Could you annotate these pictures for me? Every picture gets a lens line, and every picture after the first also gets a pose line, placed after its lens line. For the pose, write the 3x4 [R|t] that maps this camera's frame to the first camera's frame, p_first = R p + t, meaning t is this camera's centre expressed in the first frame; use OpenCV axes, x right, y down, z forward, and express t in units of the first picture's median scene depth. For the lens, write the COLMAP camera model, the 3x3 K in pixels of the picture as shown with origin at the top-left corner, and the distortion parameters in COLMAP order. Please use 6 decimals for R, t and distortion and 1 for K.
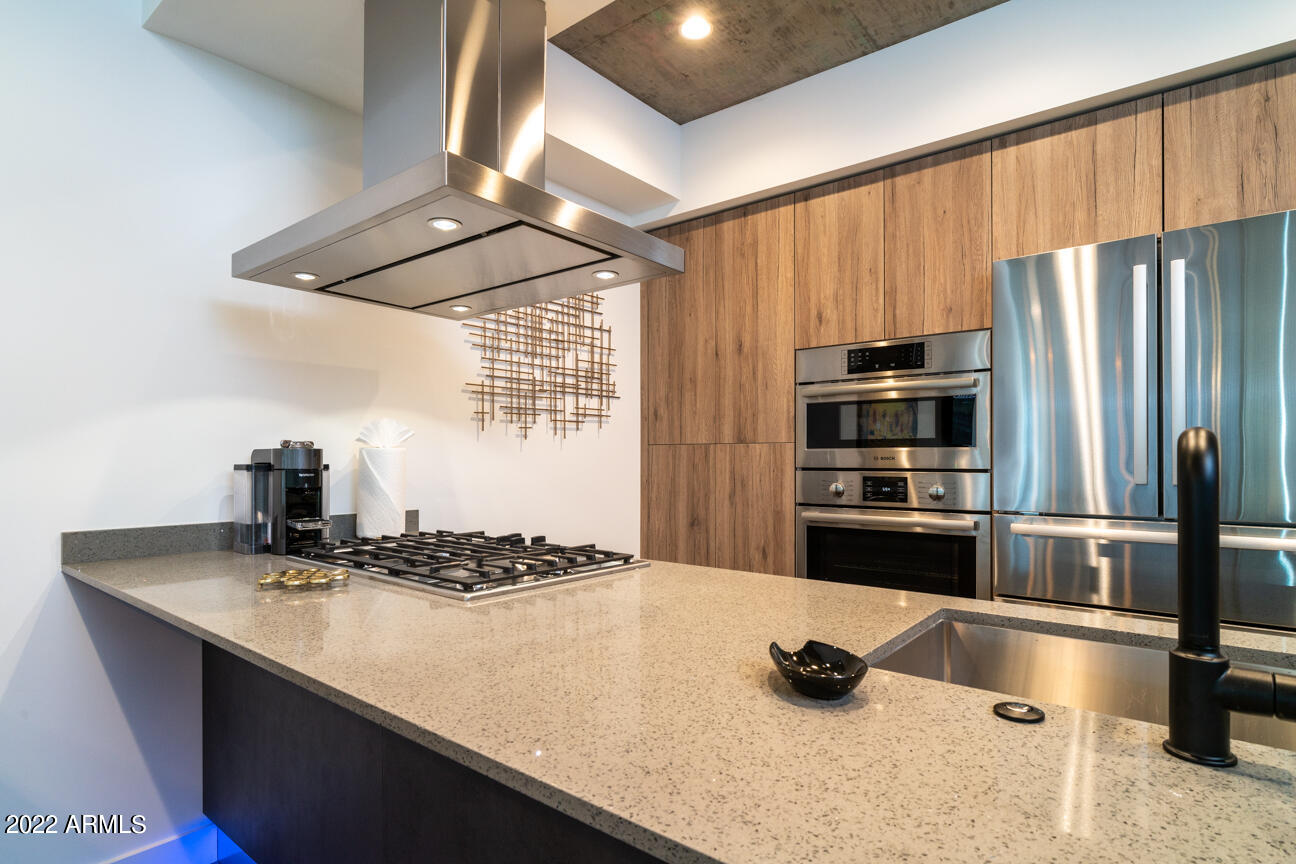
lens RADIAL K [[671.4, 0, 643.5], [0, 671.4, 459.9], [0, 0, 1]] dist [-0.027058, 0.011824]
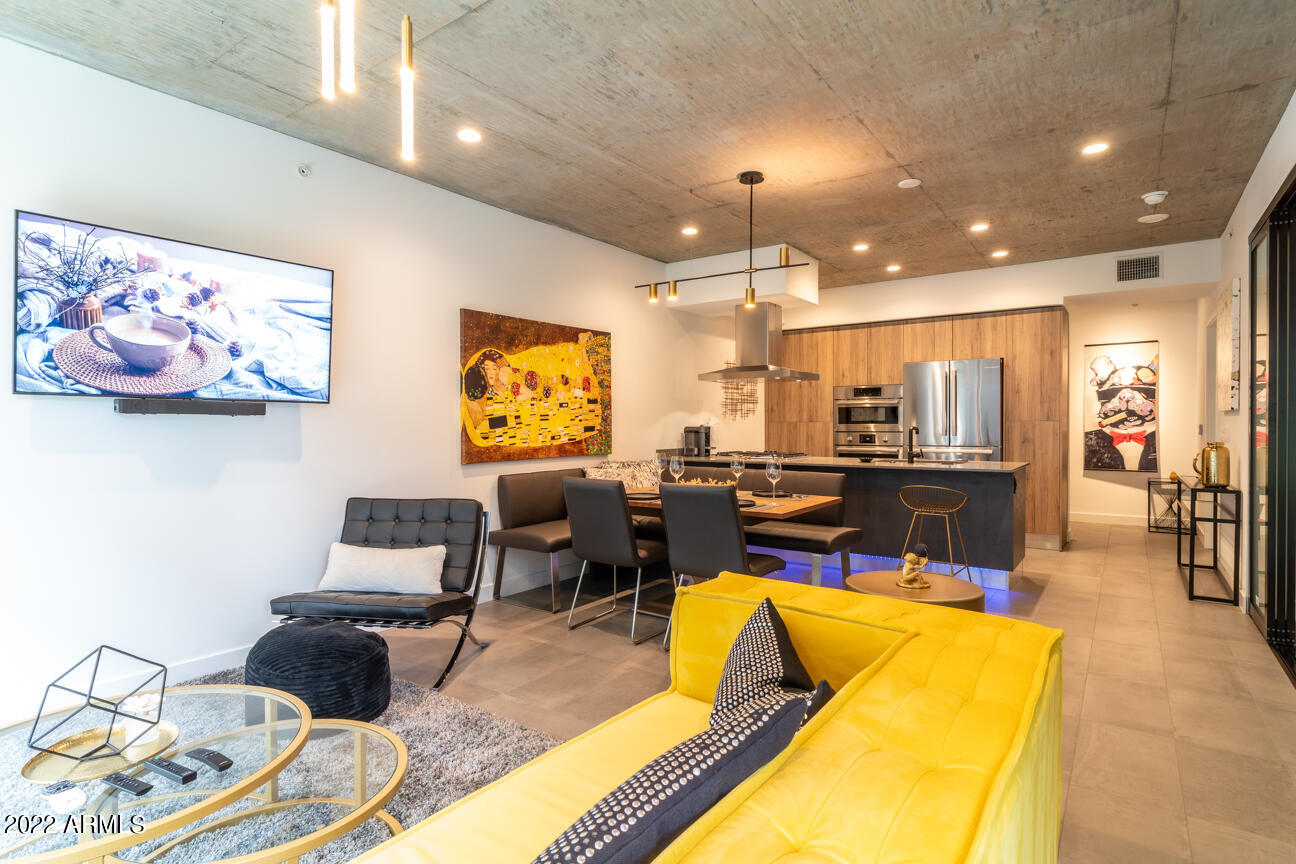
lens RADIAL K [[671.4, 0, 636.3], [0, 671.4, 431.0], [0, 0, 1]] dist [-0.027058, 0.011824]
pose [[0.998863, -0.005239, 0.047394, -0.701082], [0.004837, 0.999951, 0.008583, -0.017305], [-0.047437, -0.008344, 0.998839, -1.659720]]
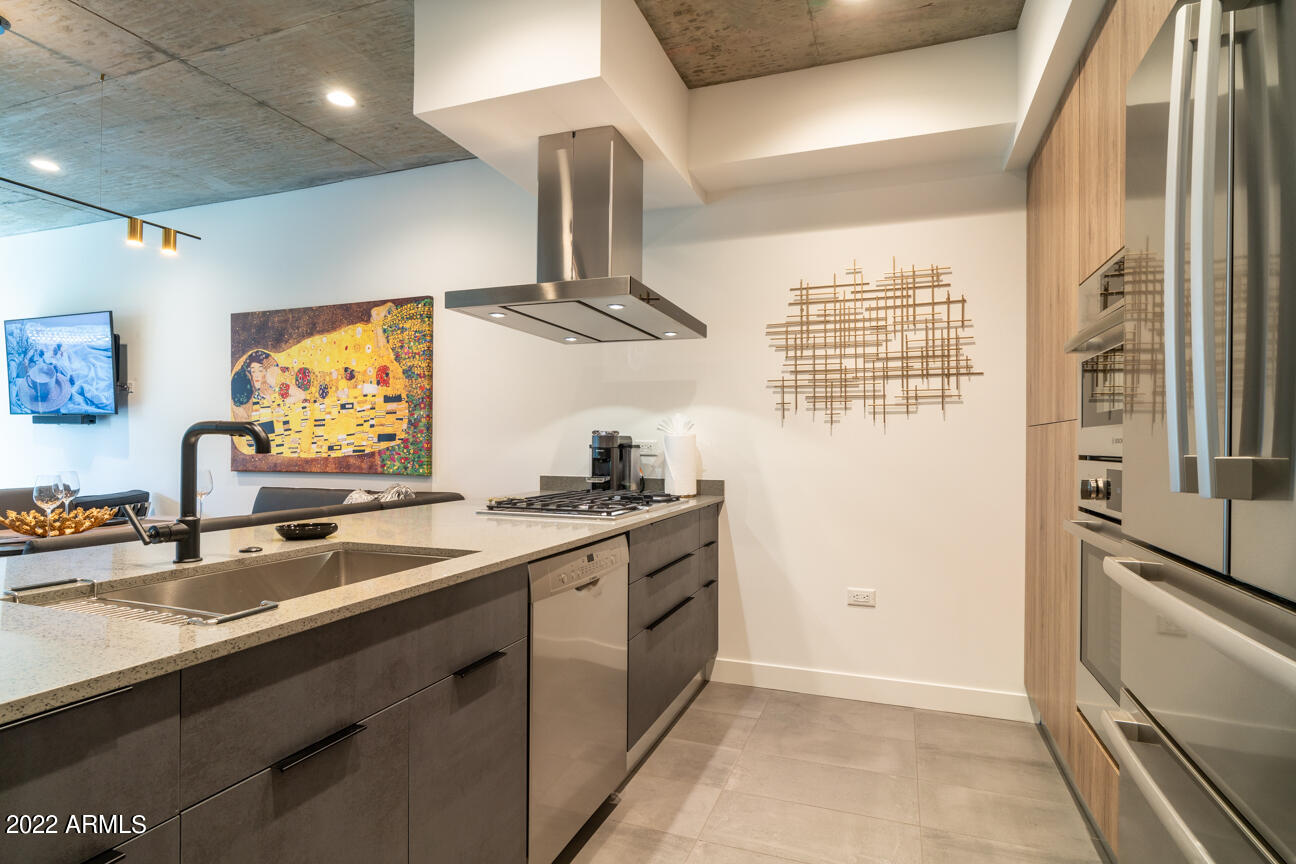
lens RADIAL K [[671.4, 0, 633.6], [0, 671.4, 443.4], [0, 0, 1]] dist [-0.027058, 0.011824]
pose [[0.329883, 0.001736, -0.944020, 0.759297], [-0.007114, 0.999974, -0.000647, 0.001986], [0.943995, 0.006929, 0.329887, 0.346146]]
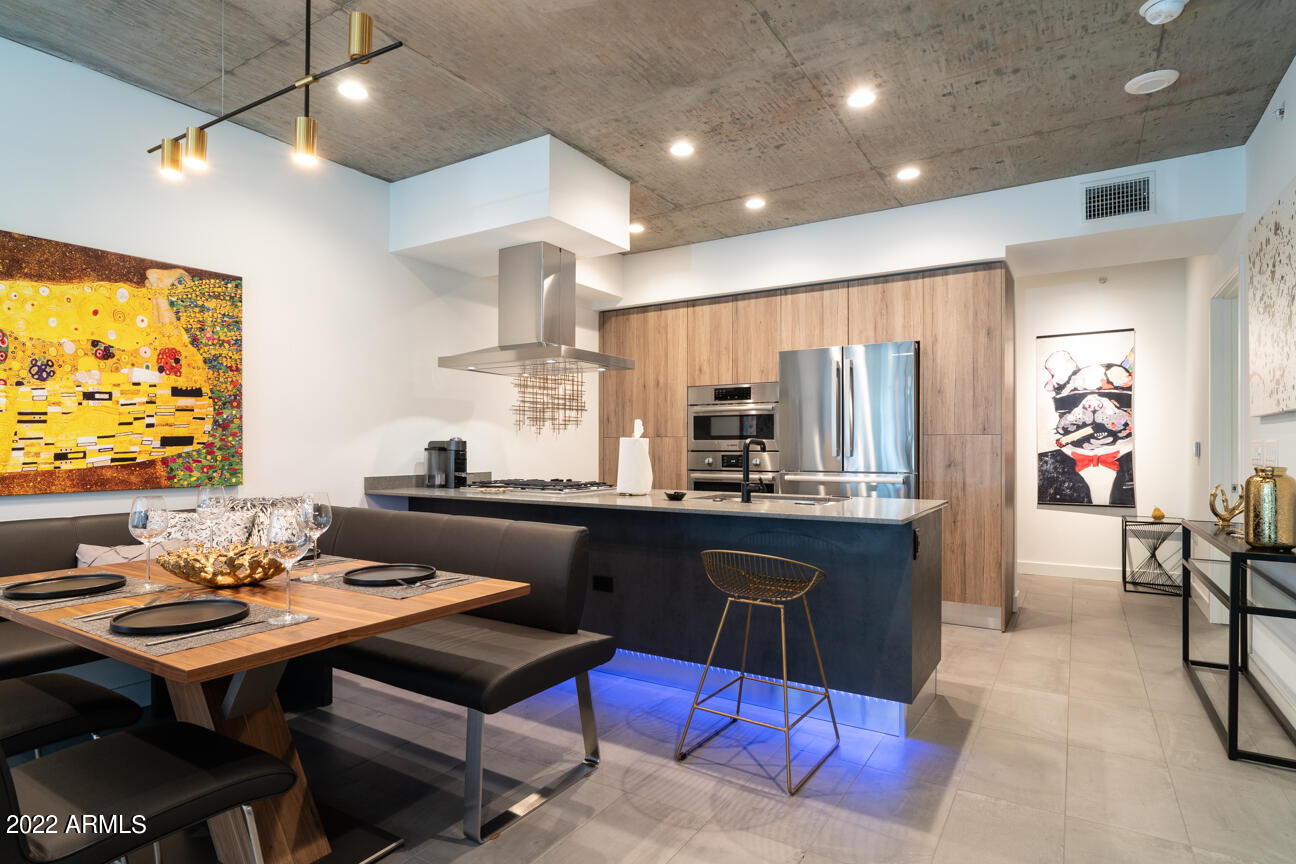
lens RADIAL K [[671.4, 0, 635.5], [0, 671.4, 441.2], [0, 0, 1]] dist [-0.027058, 0.011824]
pose [[0.994981, 0.001823, 0.100043, -0.102527], [-0.000914, 0.999958, -0.009123, 0.001987], [-0.100056, 0.008986, 0.994941, -0.847350]]
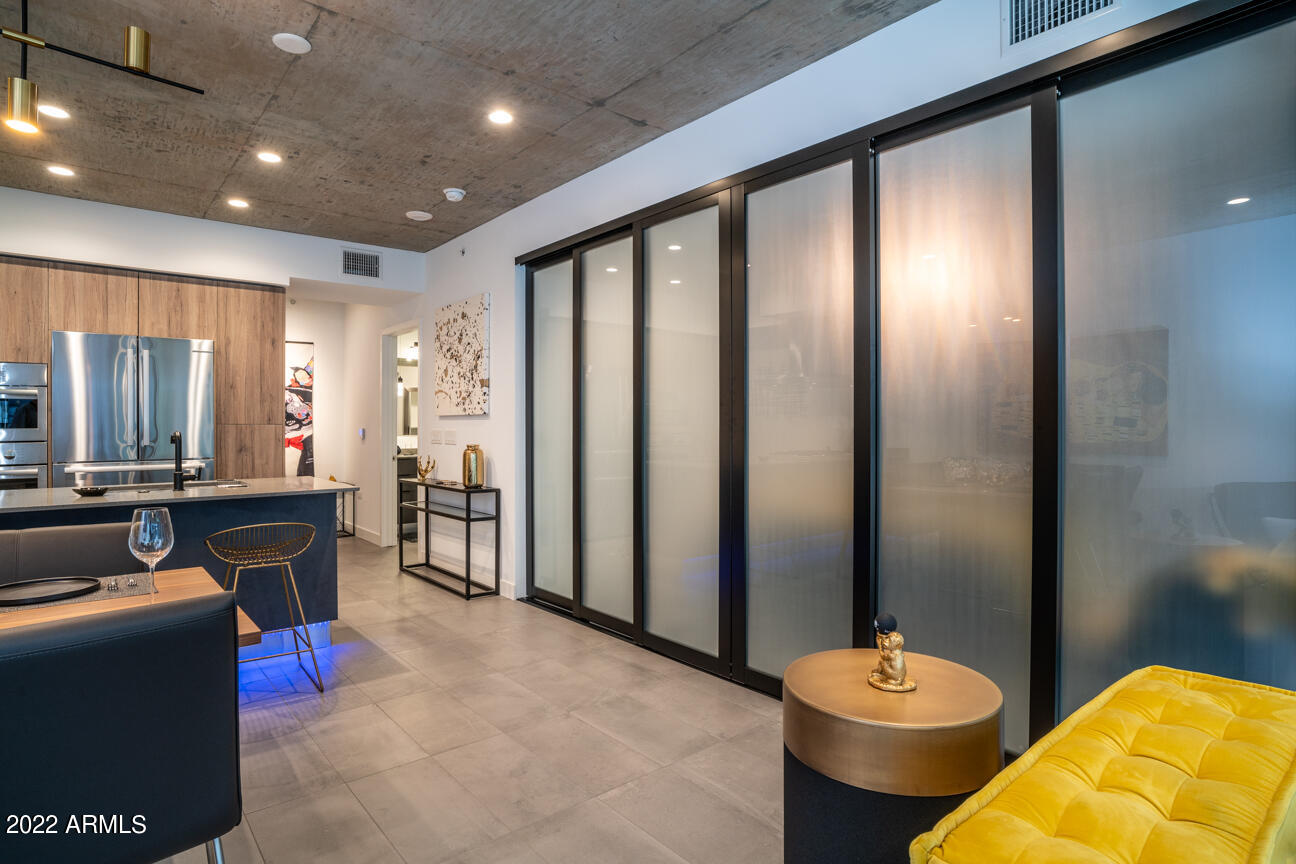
lens RADIAL K [[671.4, 0, 643.8], [0, 671.4, 422.6], [0, 0, 1]] dist [-0.027058, 0.011824]
pose [[0.176739, 0.004548, 0.984247, -0.844676], [0.003775, 0.999979, -0.005299, -0.015732], [-0.984250, 0.004652, 0.176718, -0.815085]]
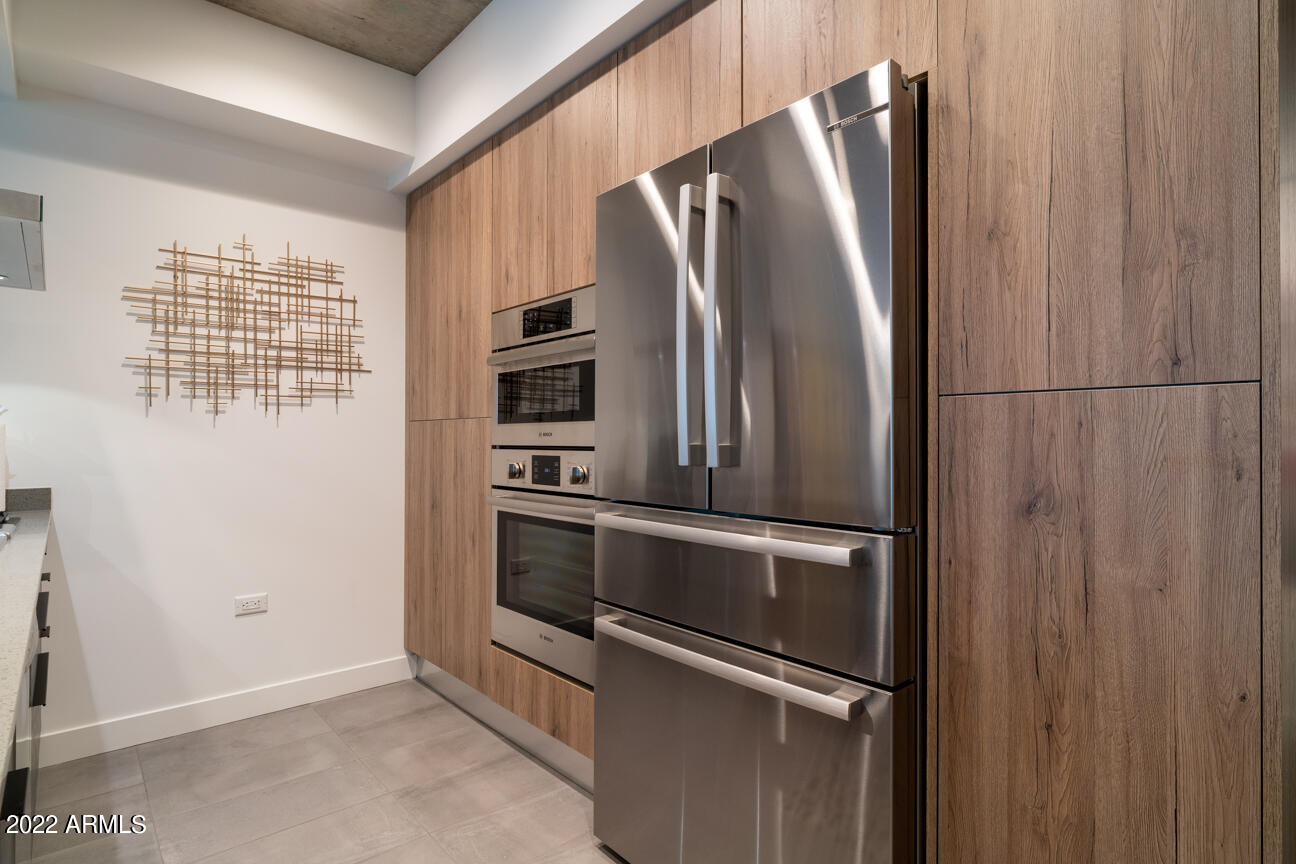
lens RADIAL K [[671.4, 0, 651.9], [0, 671.4, 436.1], [0, 0, 1]] dist [-0.027058, 0.011824]
pose [[0.989176, -0.001654, -0.146728, 0.590521], [0.001041, 0.999990, -0.004256, 0.003177], [0.146733, 0.004057, 0.989168, 0.156203]]
